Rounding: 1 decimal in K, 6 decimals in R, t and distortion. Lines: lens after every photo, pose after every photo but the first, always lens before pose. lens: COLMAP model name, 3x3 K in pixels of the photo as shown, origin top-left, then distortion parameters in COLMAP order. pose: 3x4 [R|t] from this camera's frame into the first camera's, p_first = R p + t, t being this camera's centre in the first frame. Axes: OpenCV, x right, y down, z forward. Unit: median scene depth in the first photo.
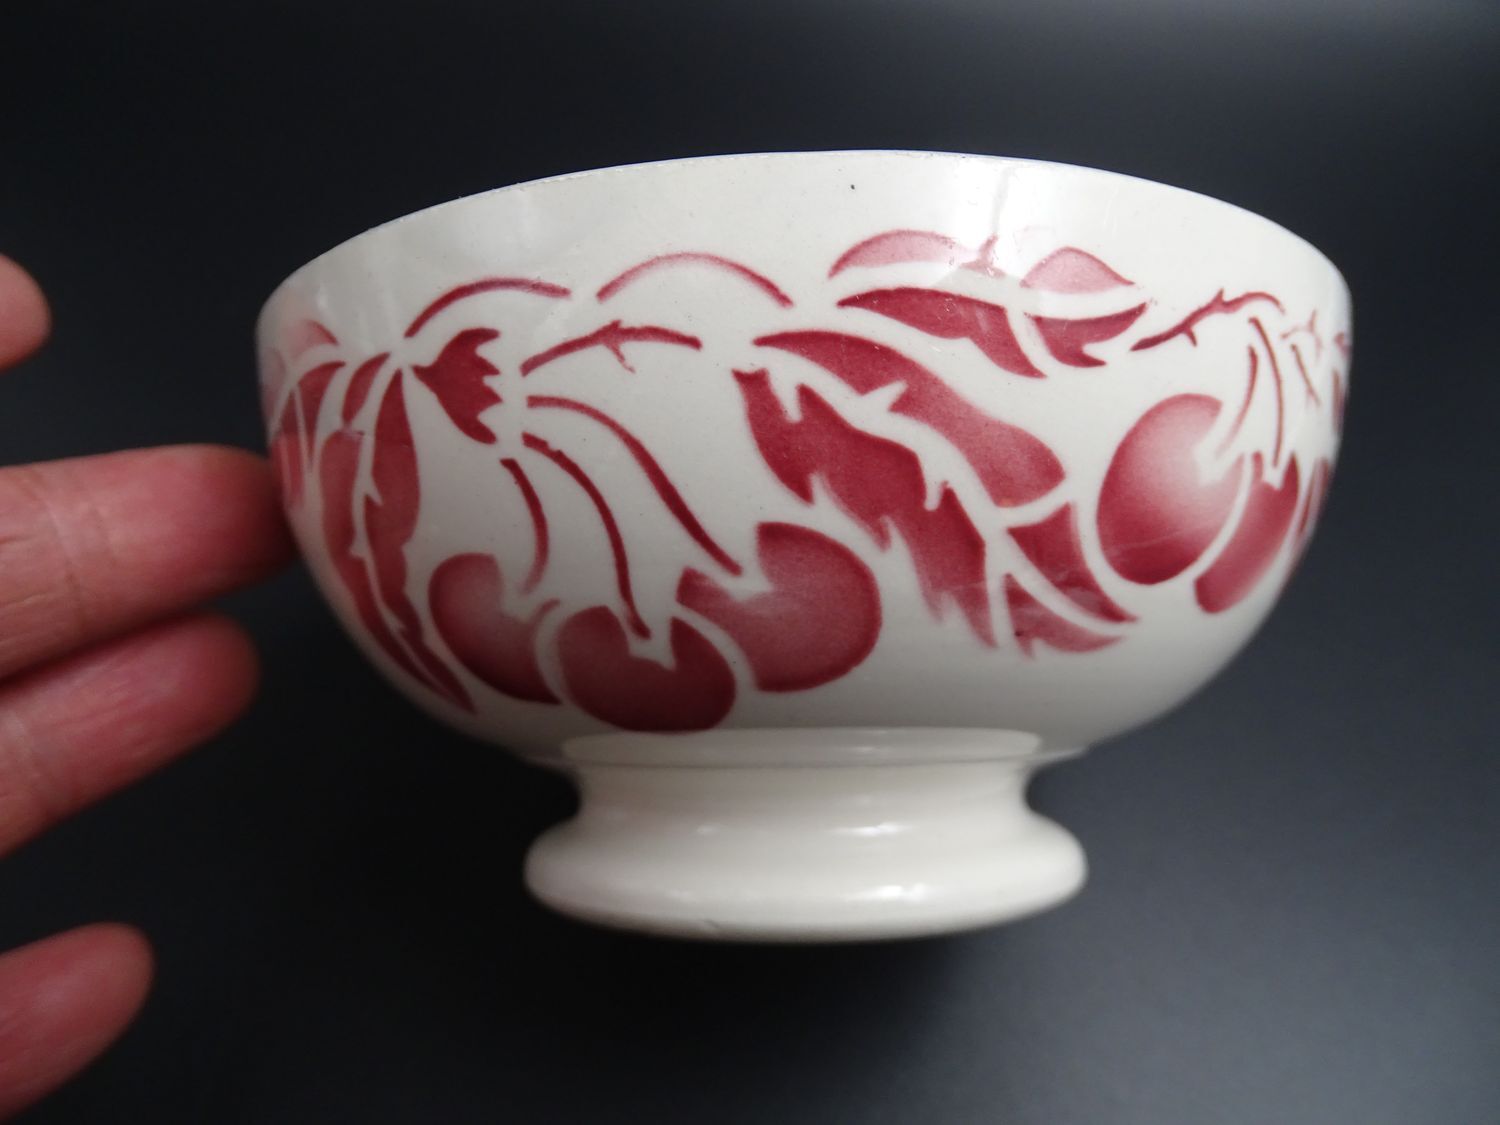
lens RADIAL K [[1034.1, 0, 752.2], [0, 1034.1, 564.6], [0, 0, 1]] dist [0.007420, 0.000334]
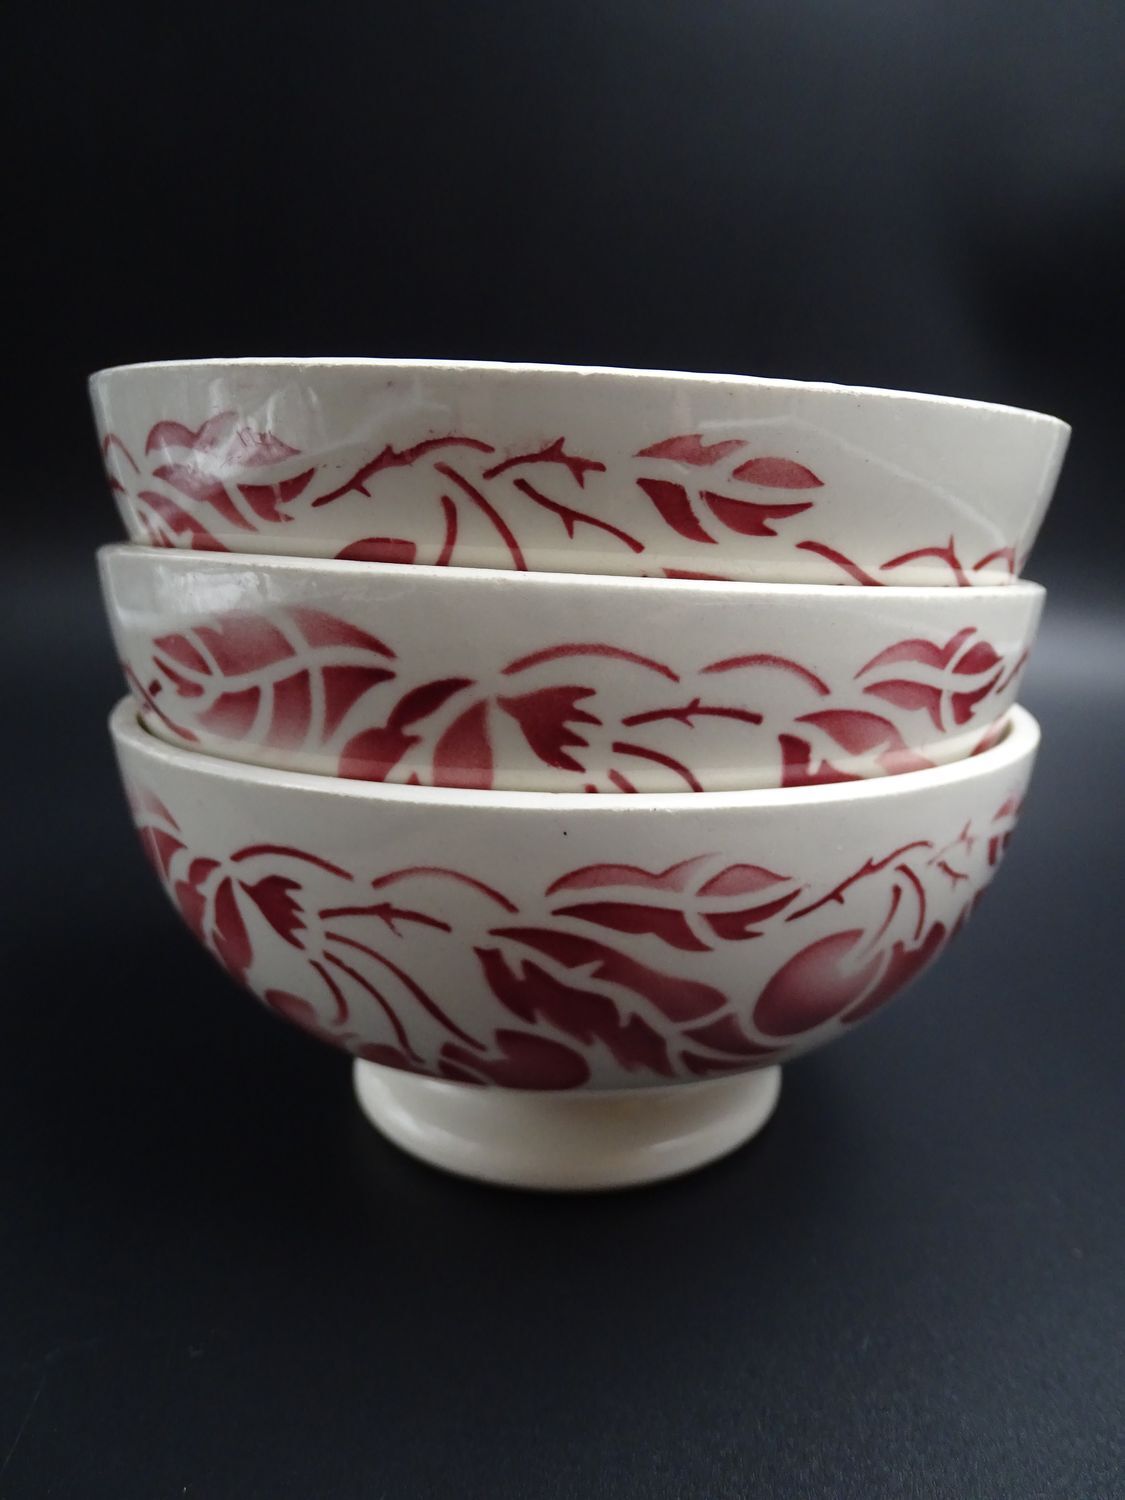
lens RADIAL K [[1034.1, 0, 556.3], [0, 1034.1, 758.2], [0, 0, 1]] dist [0.007420, 0.000334]
pose [[0.998314, 0.036176, -0.045389, 0.131742], [-0.019443, 0.945257, 0.325748, -0.812533], [0.054688, -0.324316, 0.944367, -0.167583]]
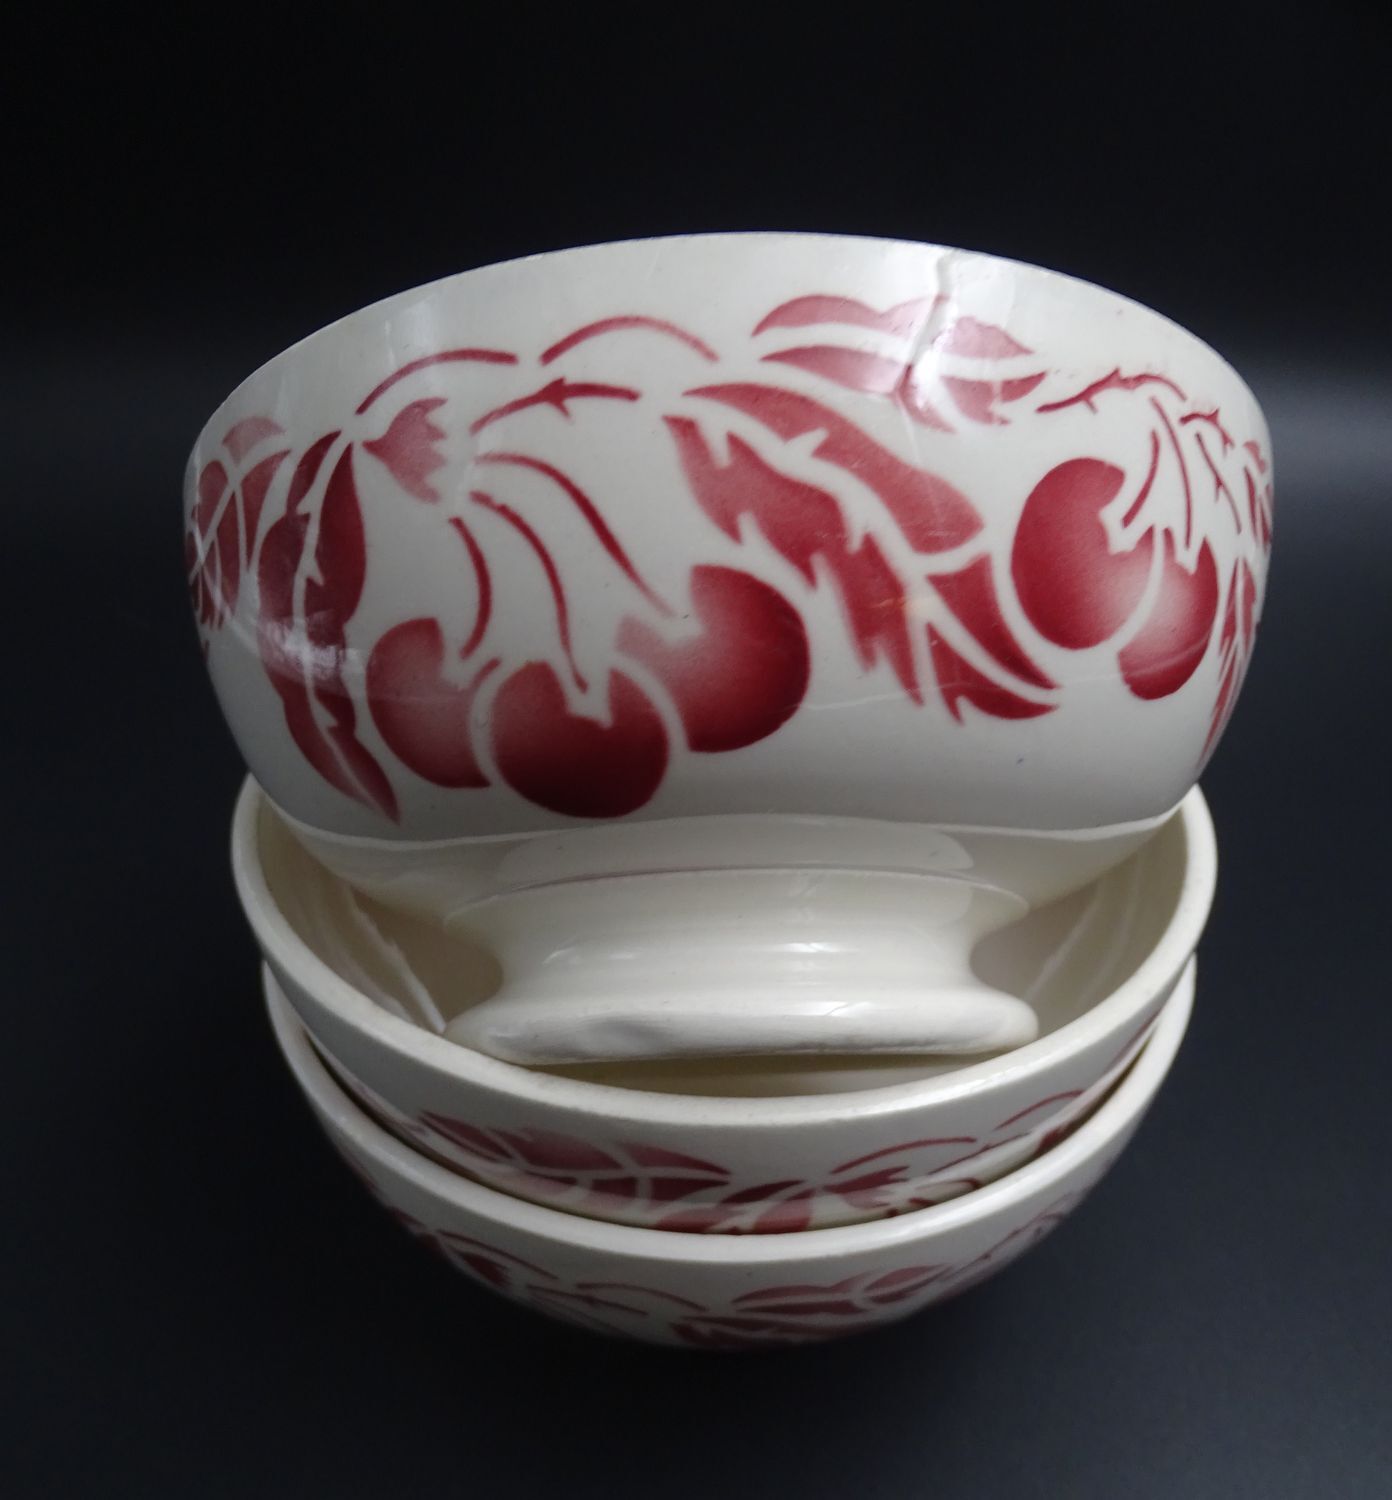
lens RADIAL K [[1313.3, 0, 699.3], [0, 1313.3, 803.4], [0, 0, 1]] dist [-0.020611, -0.005517]
pose [[0.999796, -0.008852, 0.018141, -0.013004], [0.011065, 0.992000, -0.125755, 0.366457], [-0.016883, 0.125931, 0.991895, -0.300134]]
